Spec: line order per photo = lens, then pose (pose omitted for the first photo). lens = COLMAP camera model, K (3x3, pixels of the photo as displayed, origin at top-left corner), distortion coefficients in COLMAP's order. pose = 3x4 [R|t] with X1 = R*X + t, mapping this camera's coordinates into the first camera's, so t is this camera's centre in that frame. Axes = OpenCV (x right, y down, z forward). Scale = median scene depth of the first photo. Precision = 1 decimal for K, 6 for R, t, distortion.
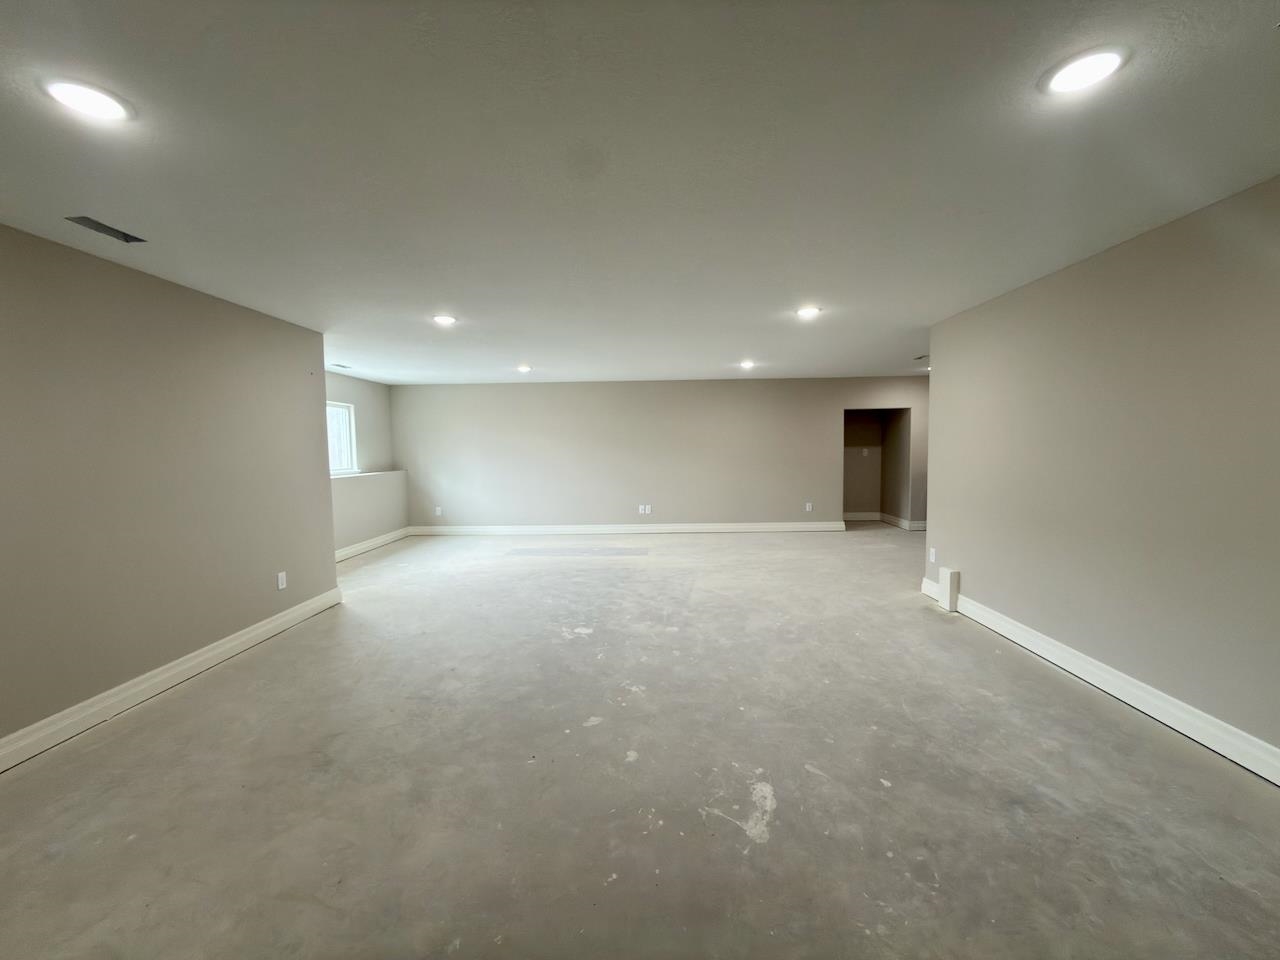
lens RADIAL K [[509.3, 0, 640.0], [0, 509.3, 480.0], [0, 0, 1]] dist [-0.001364, 0.000159]
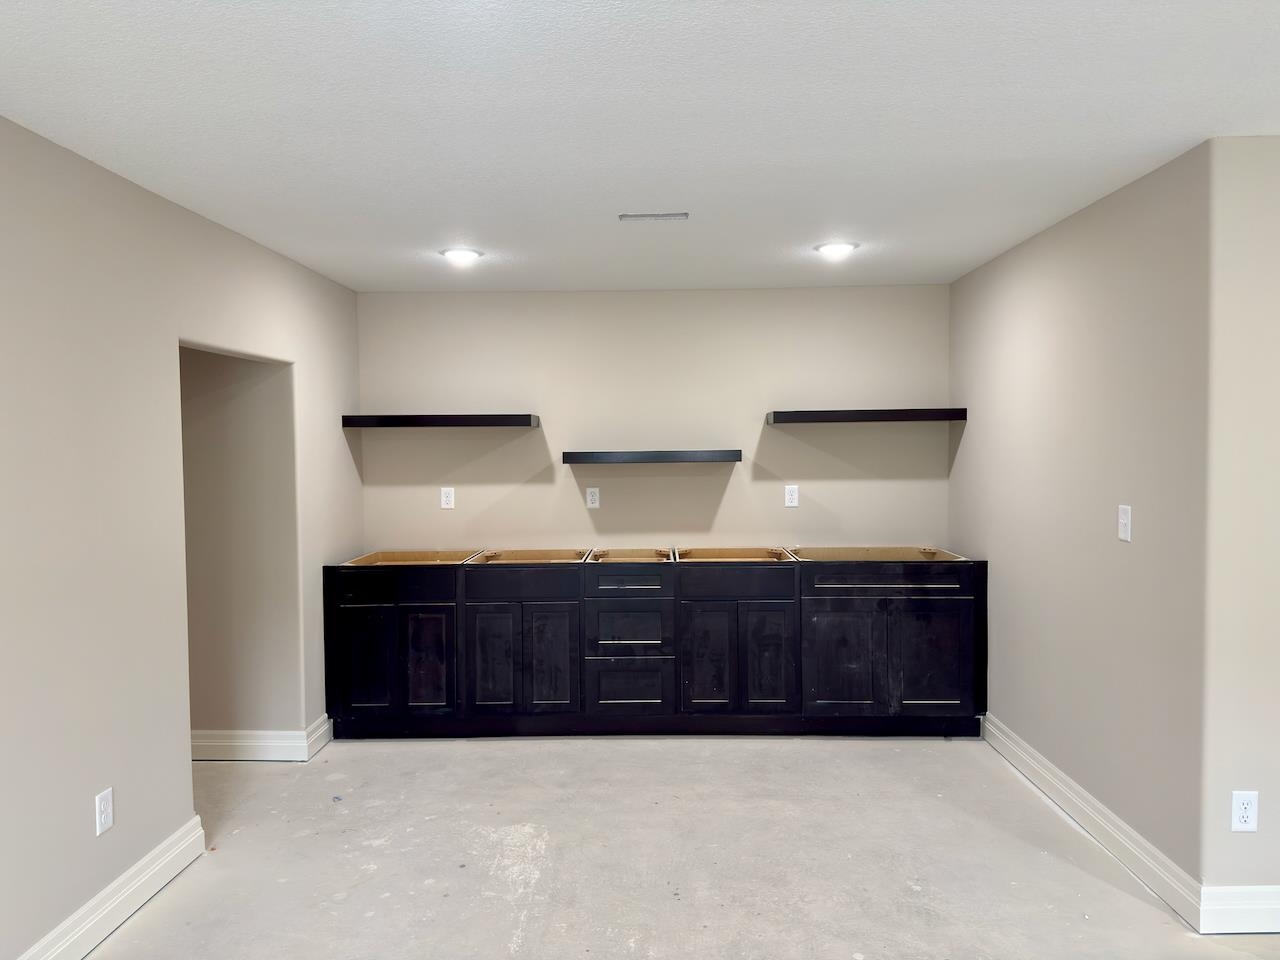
lens RADIAL K [[897.6, 0, 641.1], [0, 897.6, 480.7], [0, 0, 1]] dist [0.161350, -0.275020]
pose [[-0.013160, -0.025047, 0.999600, -0.049557], [0.075519, 0.996806, 0.025971, -0.139053], [-0.997058, 0.075830, -0.011227, 1.607936]]
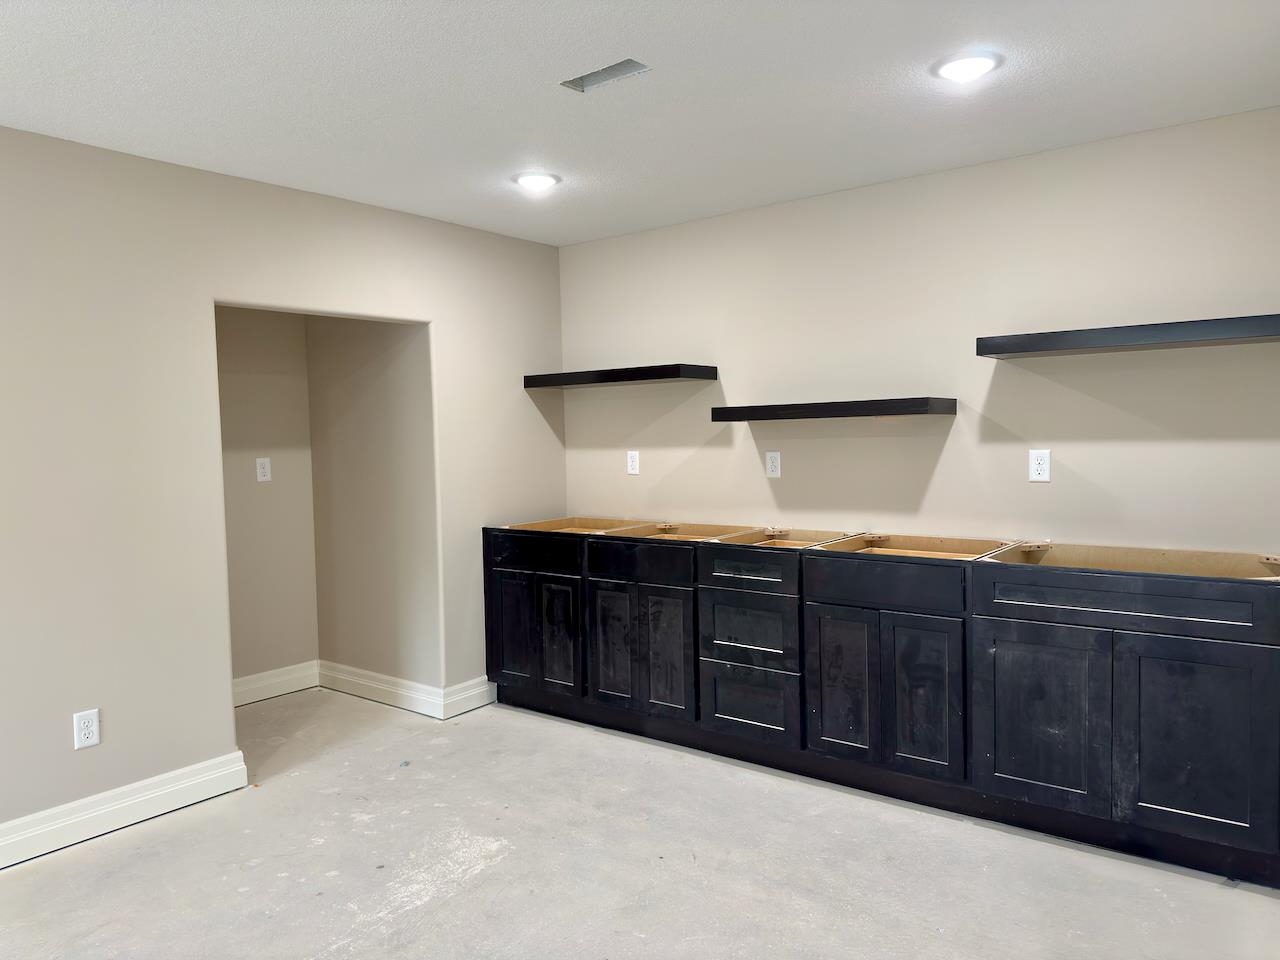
lens RADIAL K [[897.6, 0, 641.1], [0, 897.6, 480.7], [0, 0, 1]] dist [0.161350, -0.275020]
pose [[0.582965, -0.041881, 0.811417, 0.313950], [0.066195, 0.997799, 0.003944, -0.079865], [-0.809797, 0.051413, 0.584454, 1.165788]]
